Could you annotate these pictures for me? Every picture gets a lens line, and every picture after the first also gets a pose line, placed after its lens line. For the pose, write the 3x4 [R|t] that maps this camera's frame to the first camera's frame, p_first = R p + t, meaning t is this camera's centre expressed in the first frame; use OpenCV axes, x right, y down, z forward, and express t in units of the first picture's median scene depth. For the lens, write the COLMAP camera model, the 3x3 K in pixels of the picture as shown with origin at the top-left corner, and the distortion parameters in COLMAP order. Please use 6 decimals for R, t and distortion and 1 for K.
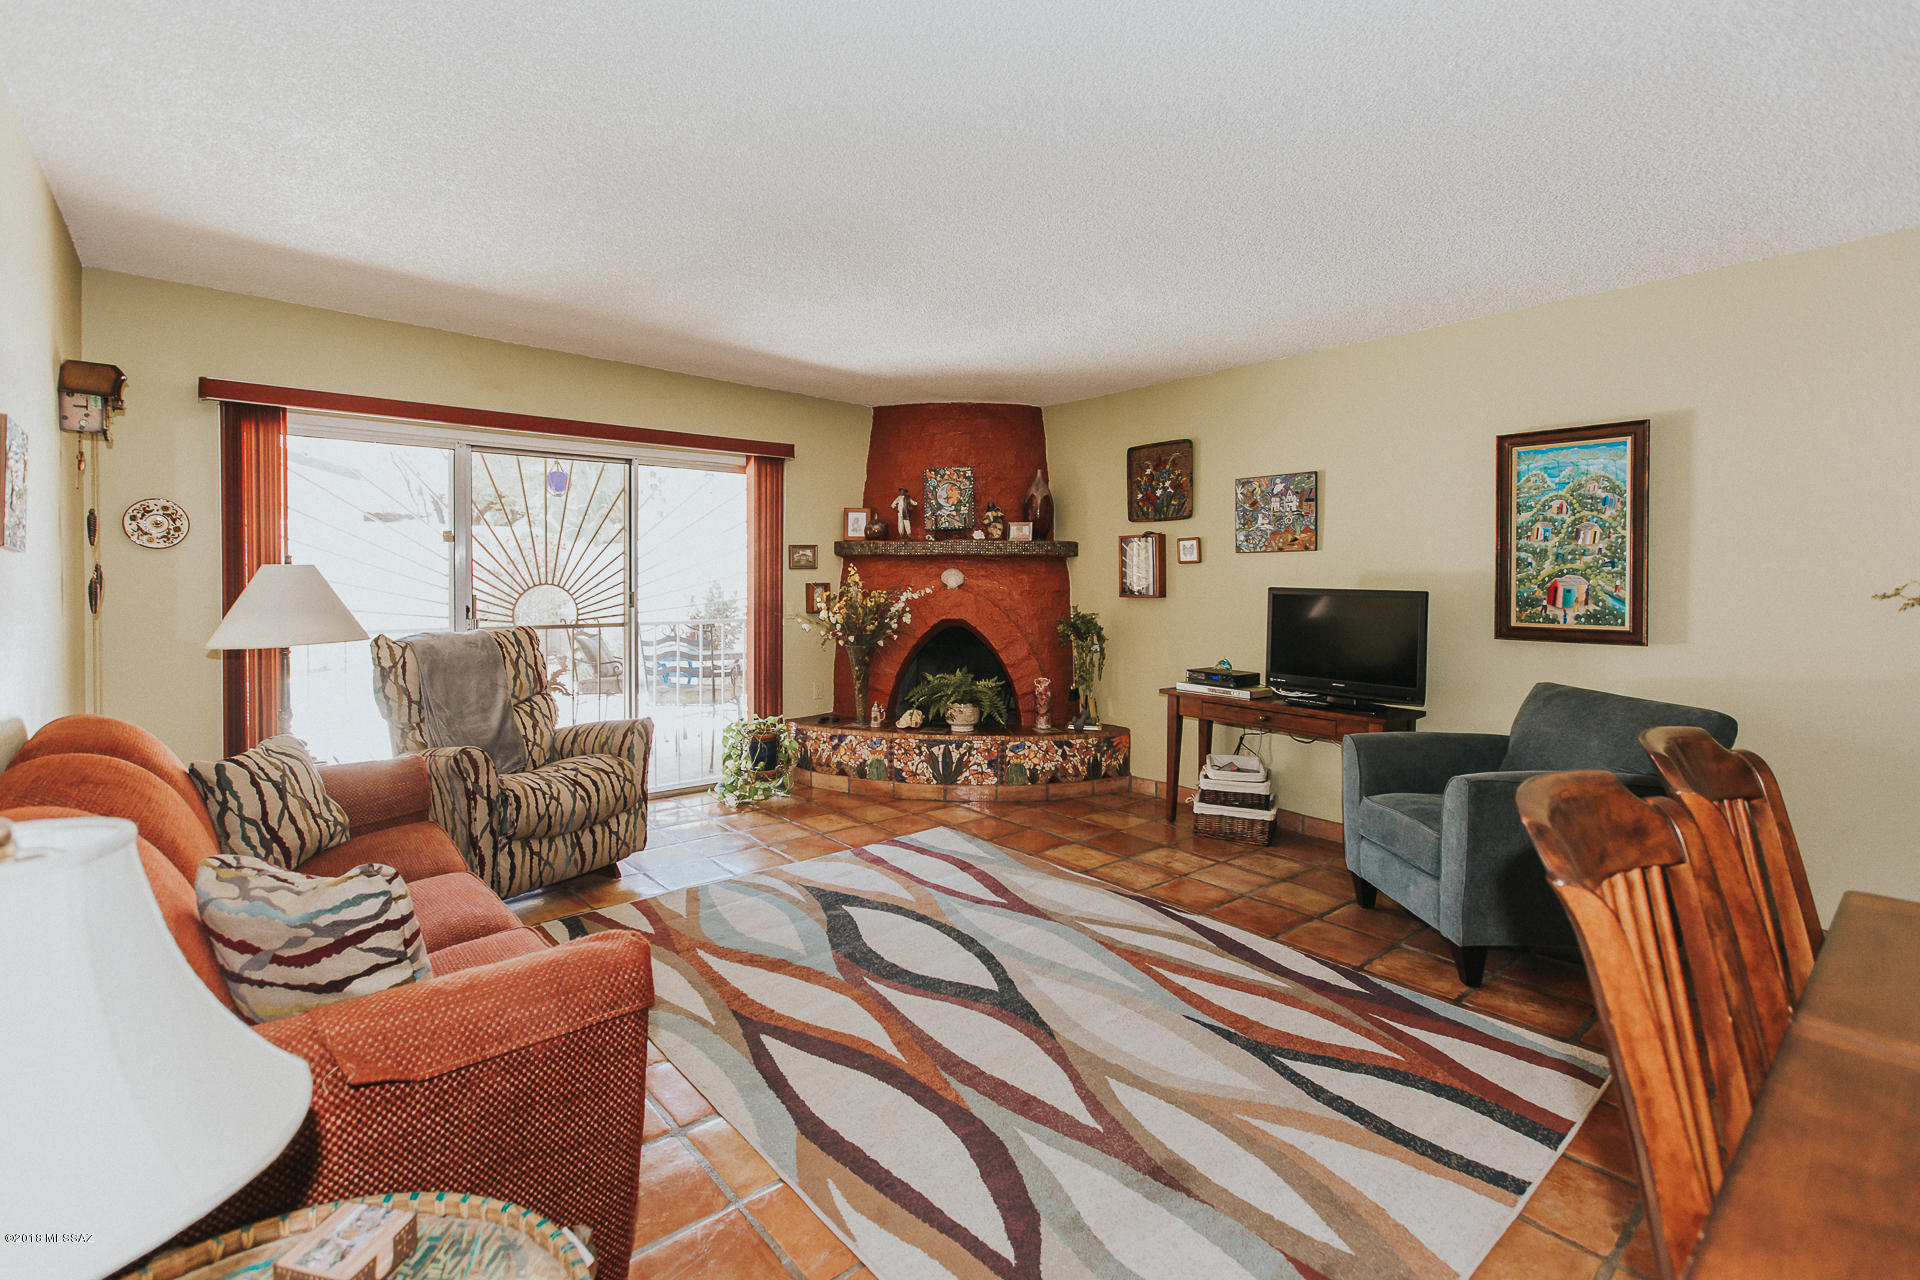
lens RADIAL K [[888.2, 0, 953.1], [0, 888.2, 587.4], [0, 0, 1]] dist [0.007913, -0.002130]
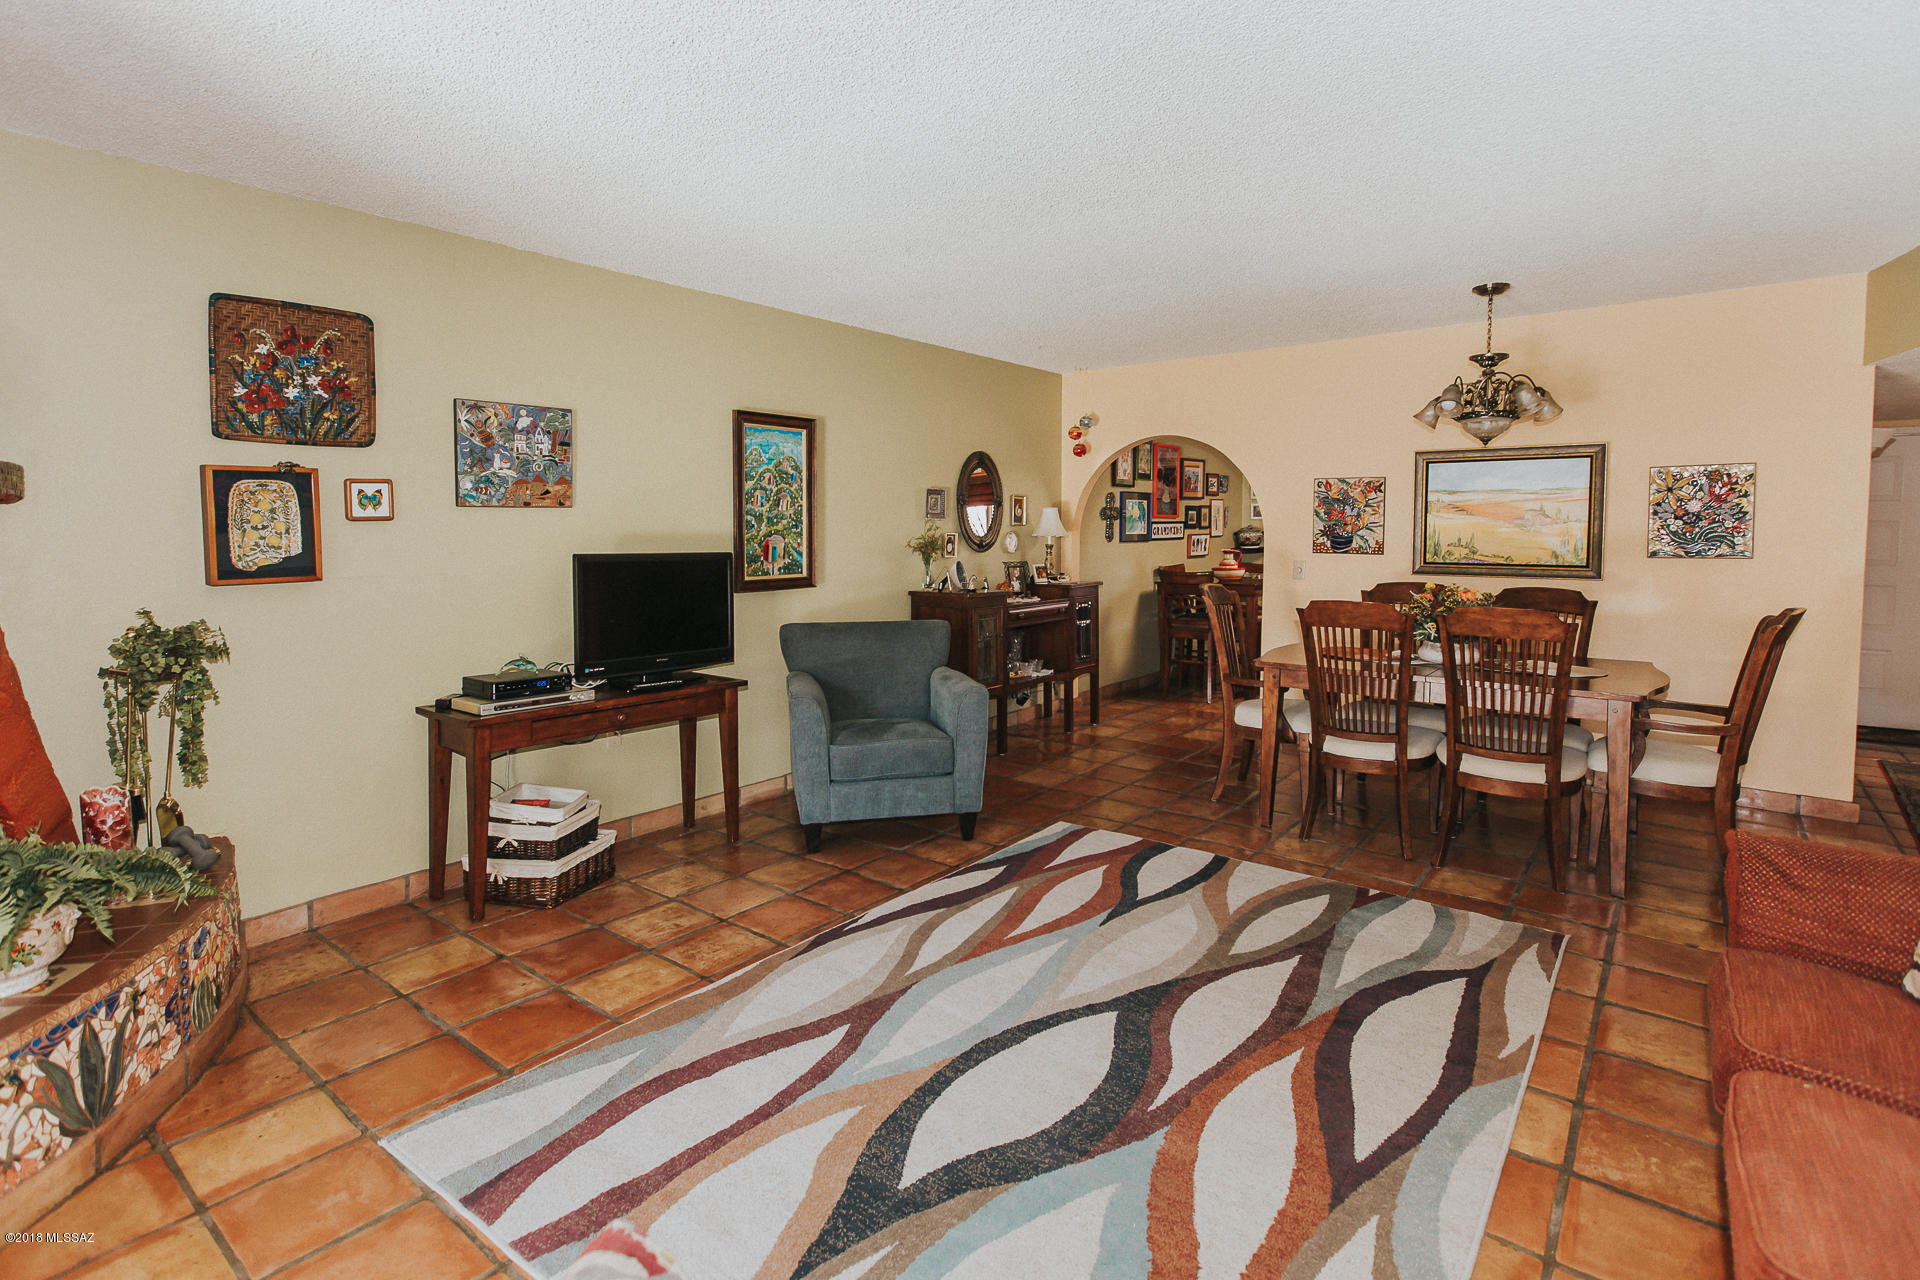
lens RADIAL K [[955.0, 0, 930.6], [0, 955.0, 575.2], [0, 0, 1]] dist [0.003642, 0.005624]
pose [[-0.201168, -0.054425, 0.978044, -0.606797], [0.012028, 0.998243, 0.058023, -0.030822], [-0.979483, 0.023437, -0.200160, 1.001434]]
